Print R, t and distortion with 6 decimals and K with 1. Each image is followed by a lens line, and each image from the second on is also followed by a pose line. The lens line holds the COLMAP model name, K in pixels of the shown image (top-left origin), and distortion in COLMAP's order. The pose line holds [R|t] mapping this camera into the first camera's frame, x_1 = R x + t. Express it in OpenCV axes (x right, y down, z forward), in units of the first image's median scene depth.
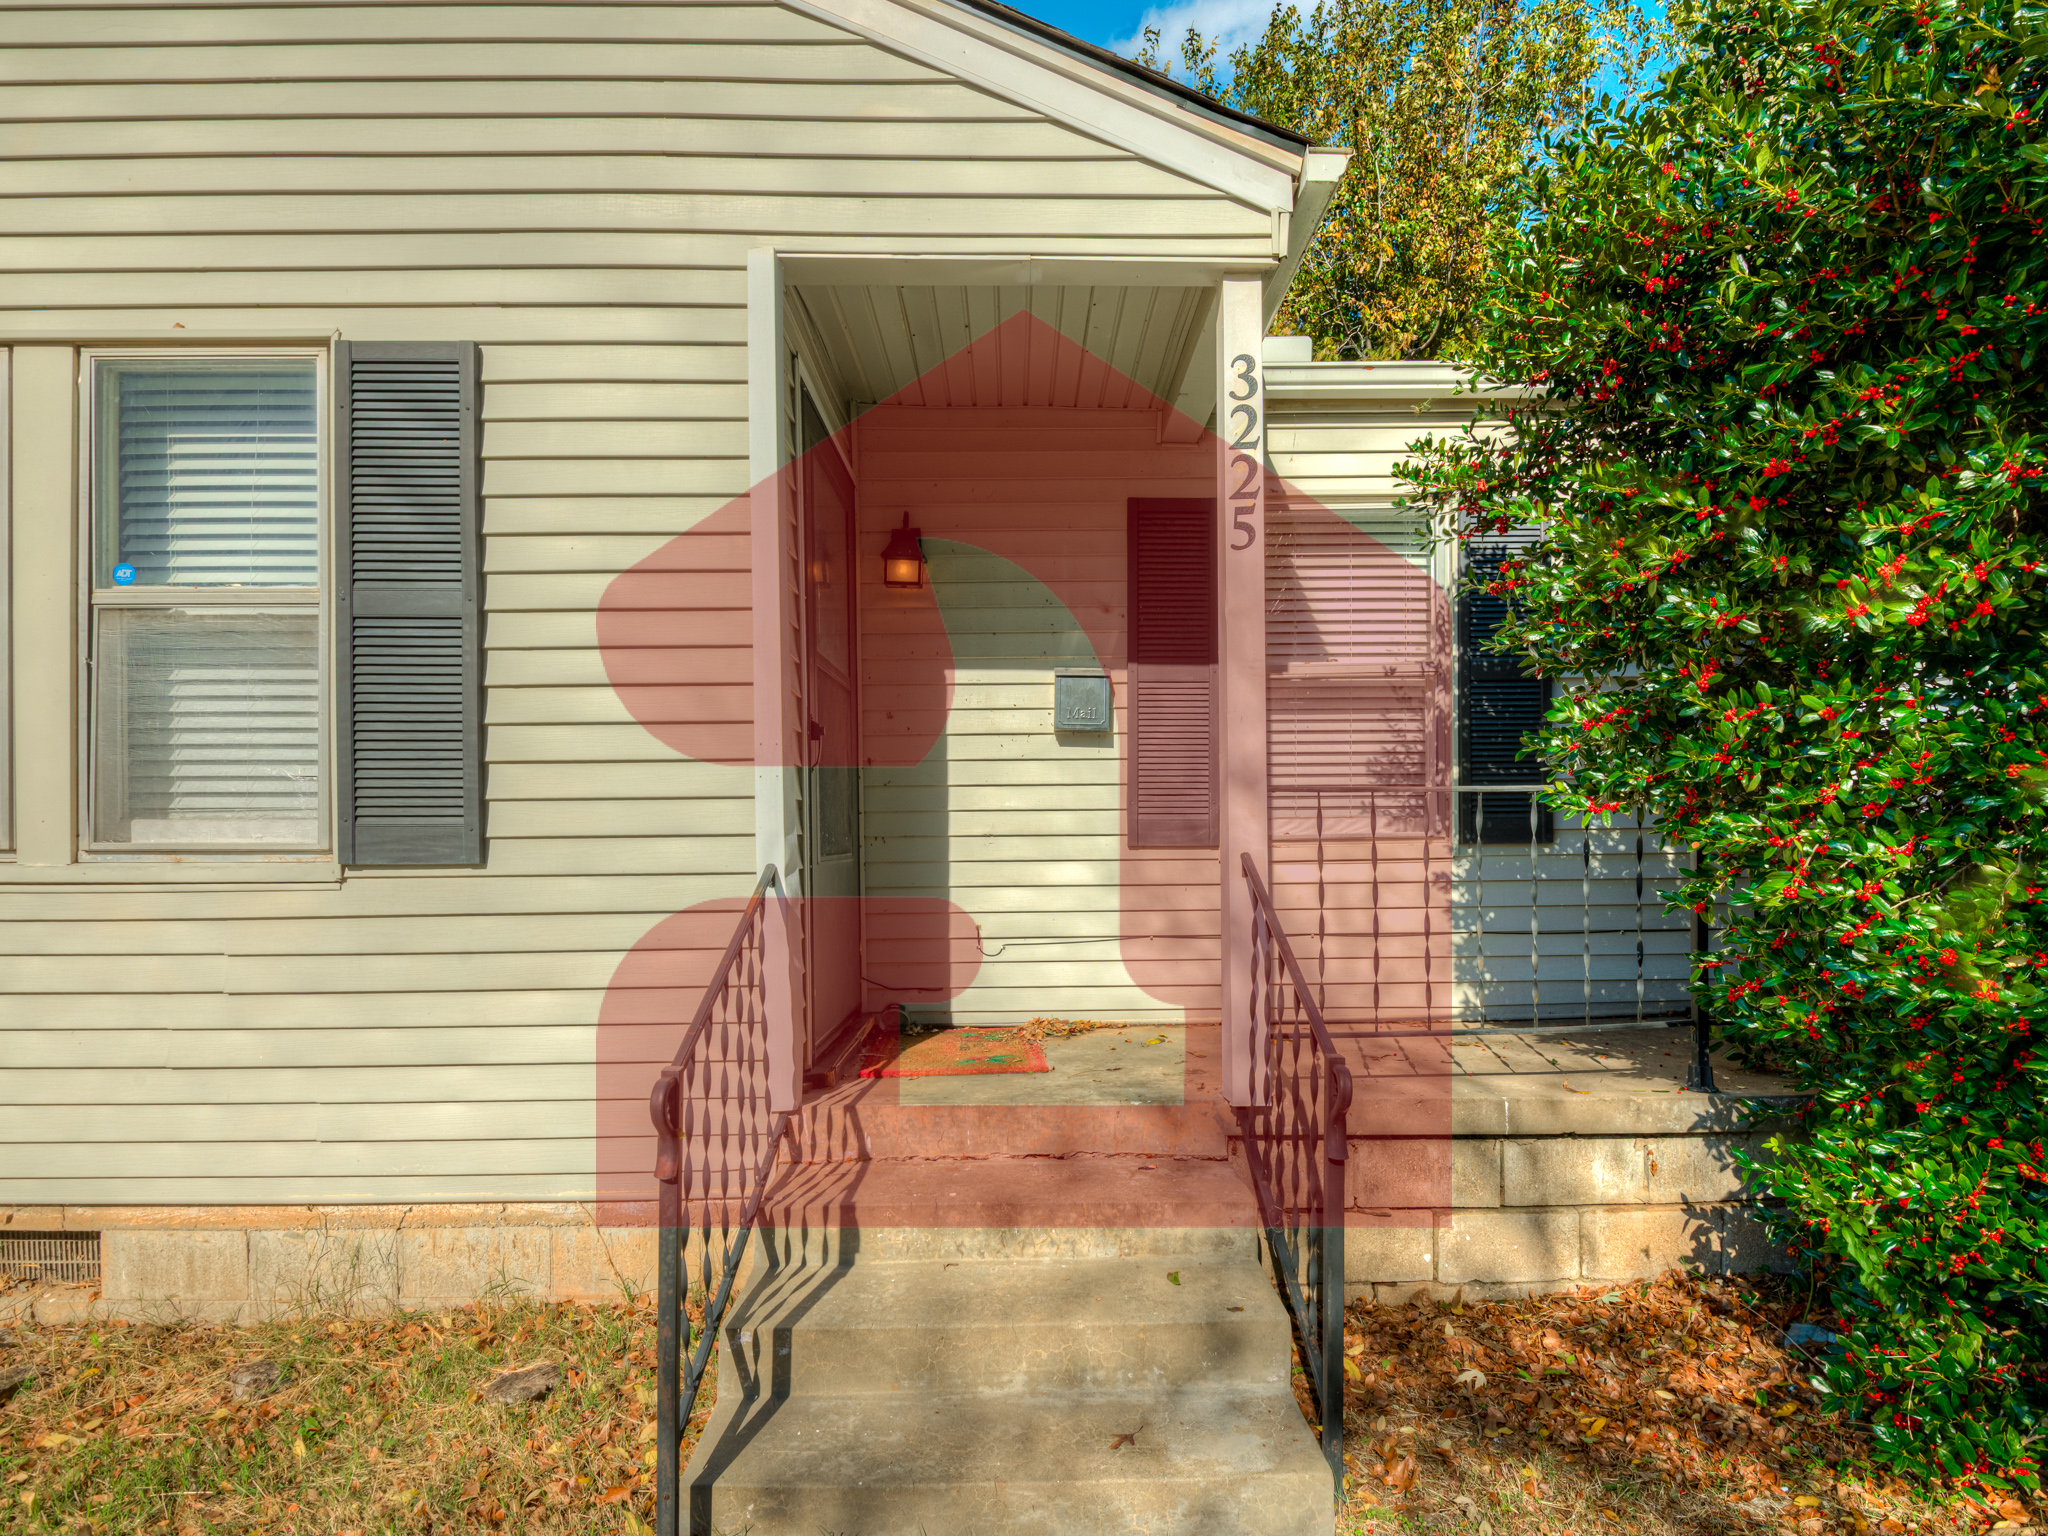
lens RADIAL K [[1054.6, 0, 1036.1], [0, 1054.6, 842.8], [0, 0, 1]] dist [-0.001041, -0.000561]
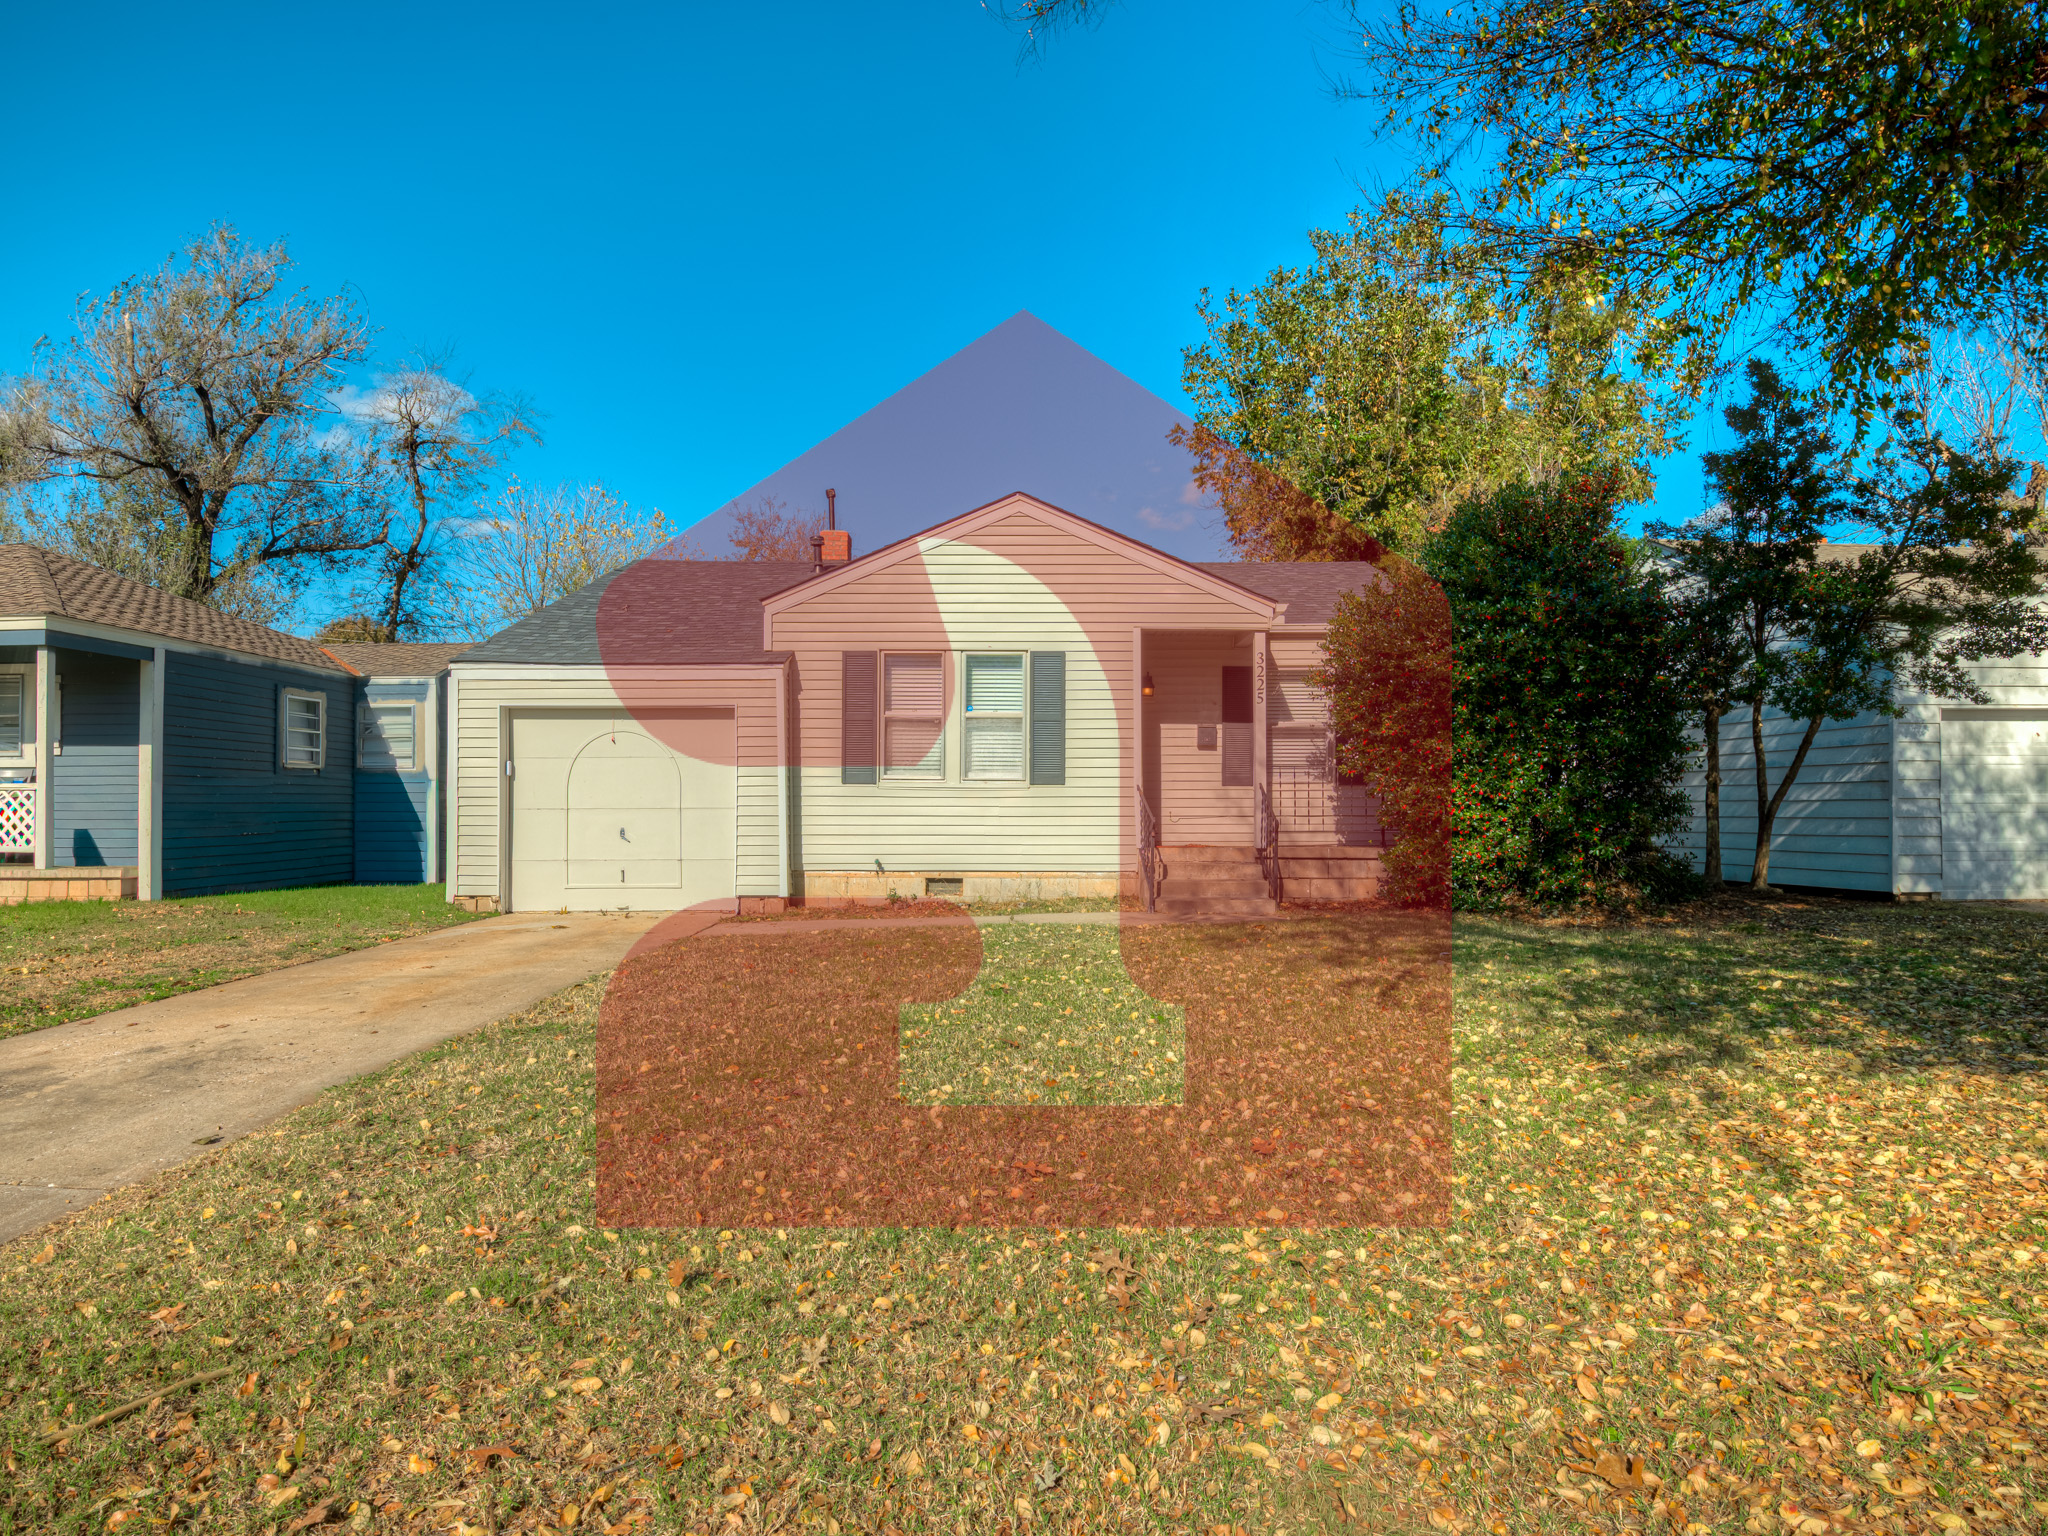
lens RADIAL K [[1029.9, 0, 1056.5], [0, 1029.9, 790.0], [0, 0, 1]] dist [0.012334, -0.026540]
pose [[0.999939, 0.009528, -0.005573, -0.416915], [-0.009633, 0.999772, -0.019081, 0.090441], [0.005389, 0.019134, 0.999802, -2.193873]]
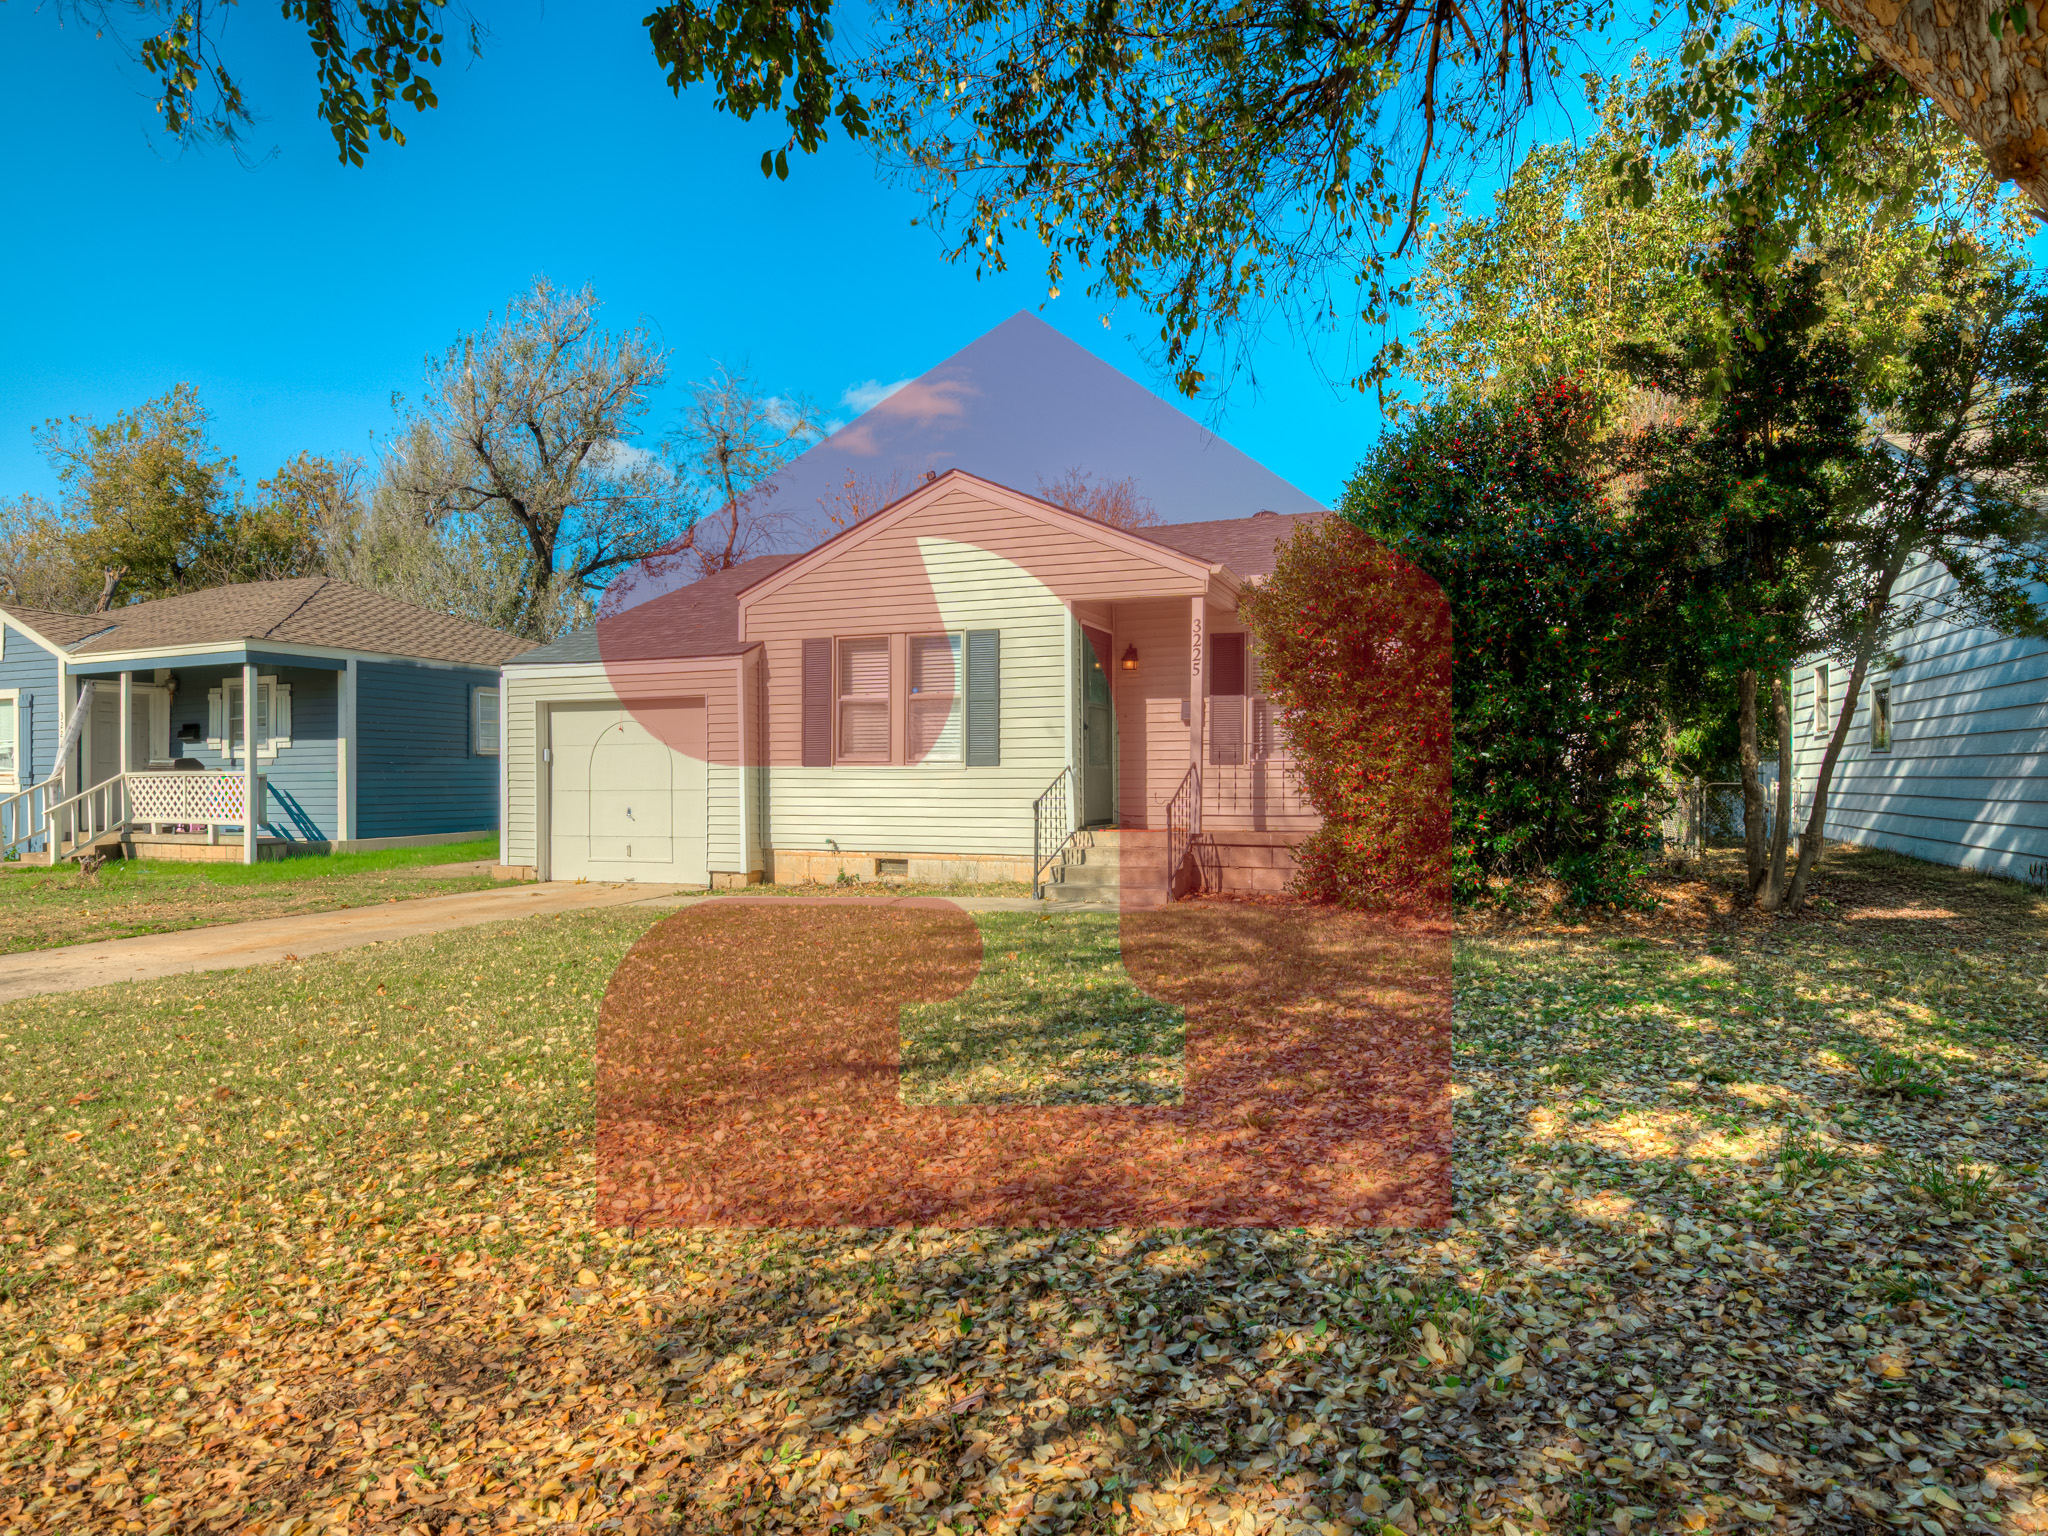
lens RADIAL K [[1118.0, 0, 1094.2], [0, 1118.0, 779.7], [0, 0, 1]] dist [-0.000216, -0.000398]
pose [[0.939427, 0.006447, -0.342689, 0.923314], [-0.007723, 0.999967, -0.002358, 0.062641], [0.342663, 0.004862, 0.939446, -2.083687]]
